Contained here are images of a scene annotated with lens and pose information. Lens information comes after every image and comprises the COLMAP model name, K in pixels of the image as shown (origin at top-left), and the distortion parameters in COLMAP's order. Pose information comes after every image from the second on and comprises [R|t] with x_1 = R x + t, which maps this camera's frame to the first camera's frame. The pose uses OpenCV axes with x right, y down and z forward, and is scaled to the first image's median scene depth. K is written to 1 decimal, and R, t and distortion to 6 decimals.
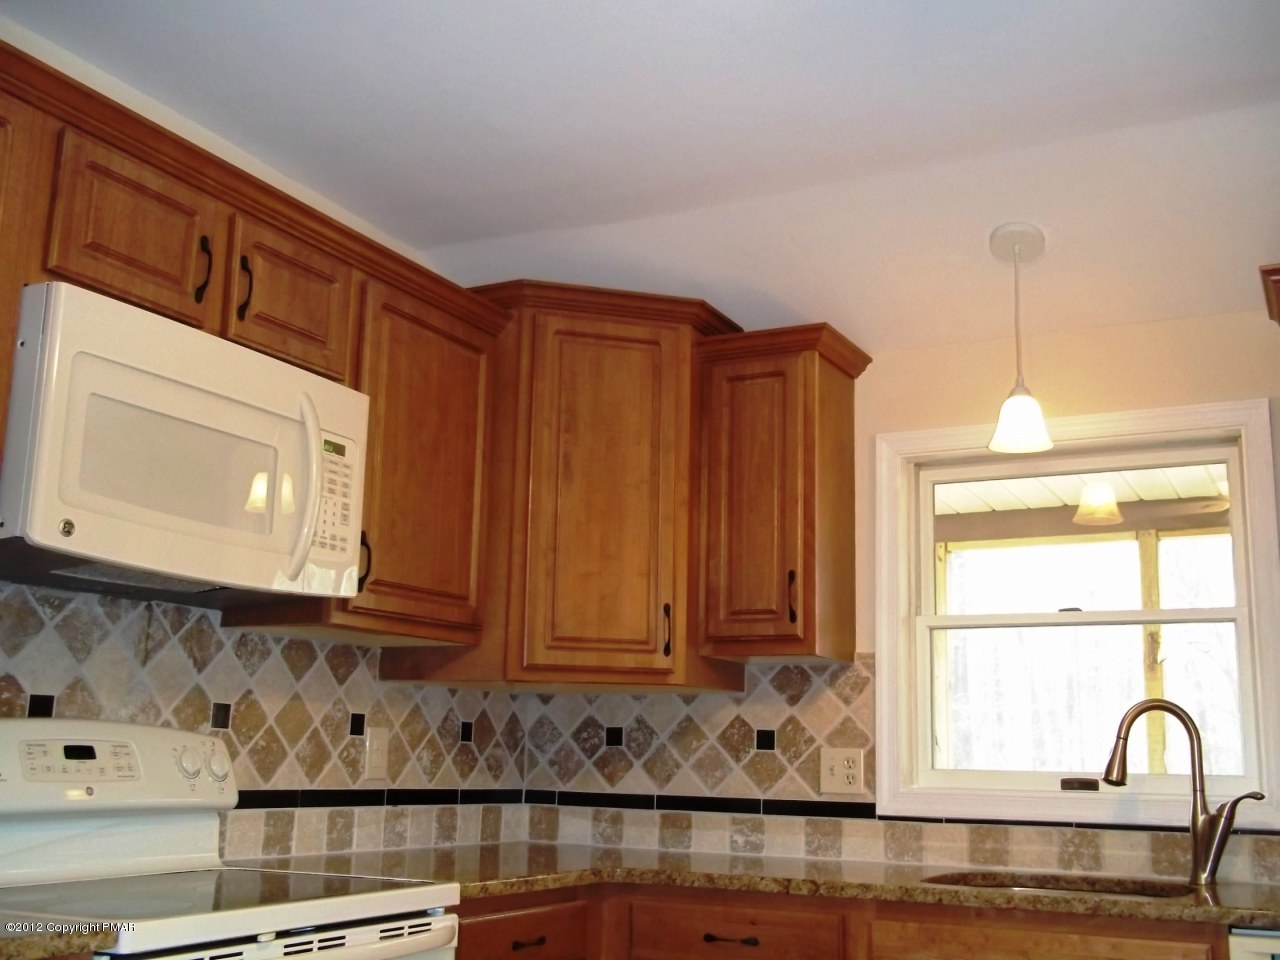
lens RADIAL K [[1359.3, 0, 640.0], [0, 1359.3, 480.0], [0, 0, 1]] dist [-0.009744, -0.001065]
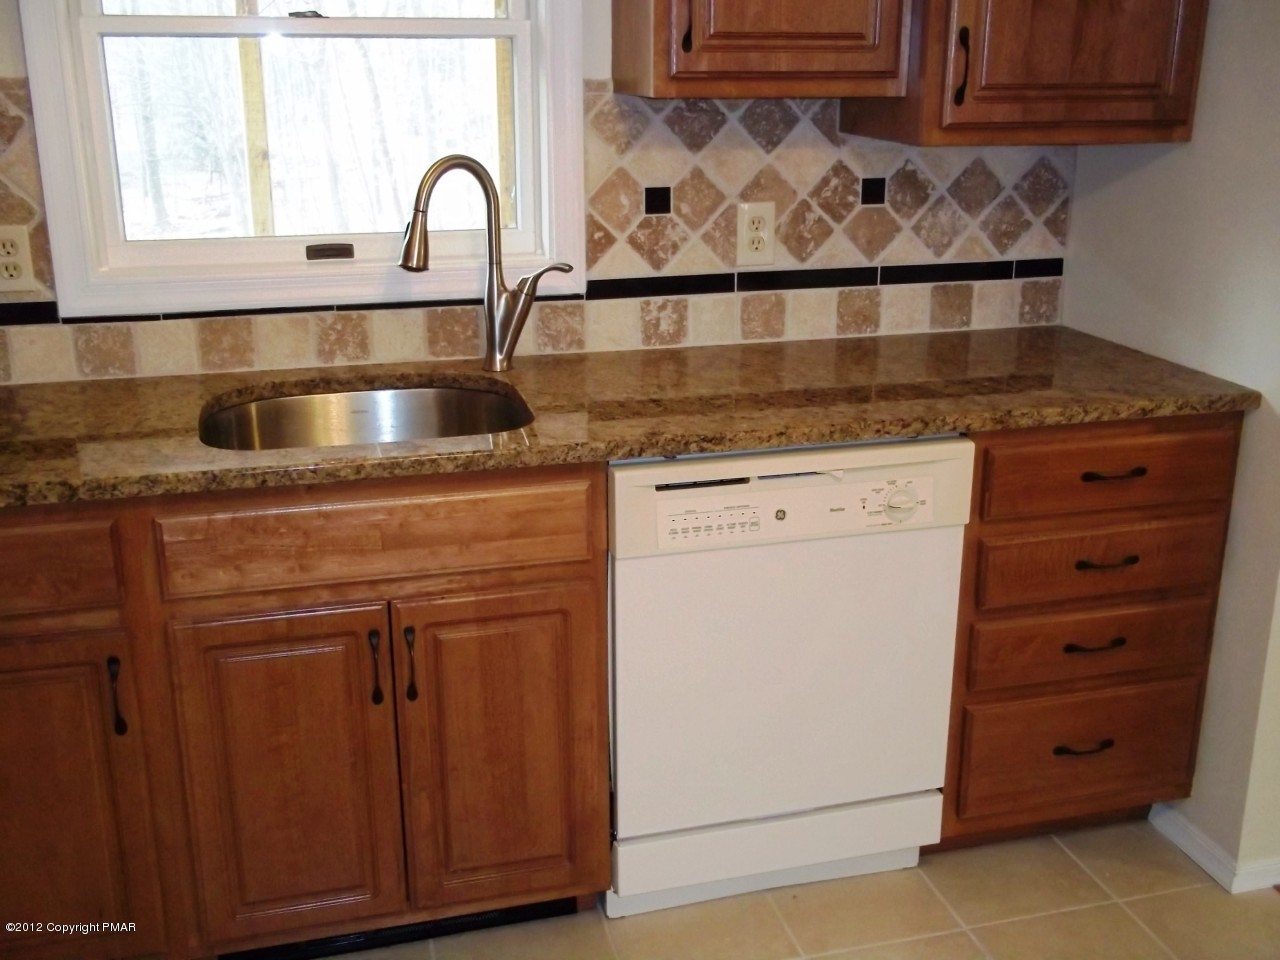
lens RADIAL K [[1365.9, 0, 640.0], [0, 1365.9, 480.0], [0, 0, 1]] dist [0.002720, 0.031068]
pose [[0.734860, -0.226600, 0.639245, -0.078844], [-0.122861, 0.882463, 0.454054, -0.039916], [-0.666998, -0.412204, 0.620646, 0.320848]]
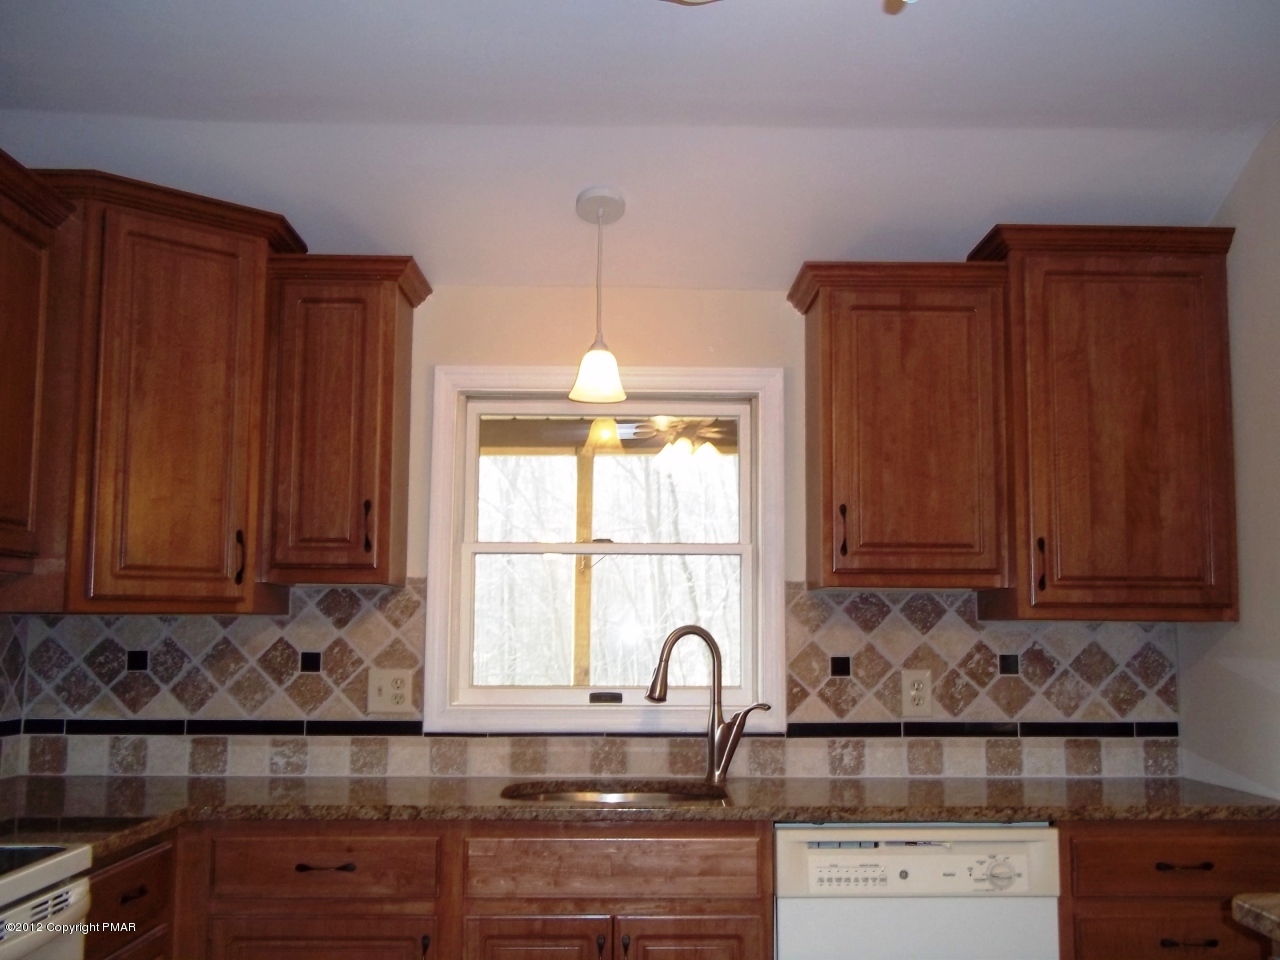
lens RADIAL K [[1365.9, 0, 640.0], [0, 1365.9, 480.0], [0, 0, 1]] dist [0.002720, 0.031068]
pose [[0.877129, 0.036351, 0.478877, -0.192655], [-0.081938, 0.993839, 0.074638, -0.039960], [-0.473214, -0.104705, 0.874703, 0.015839]]
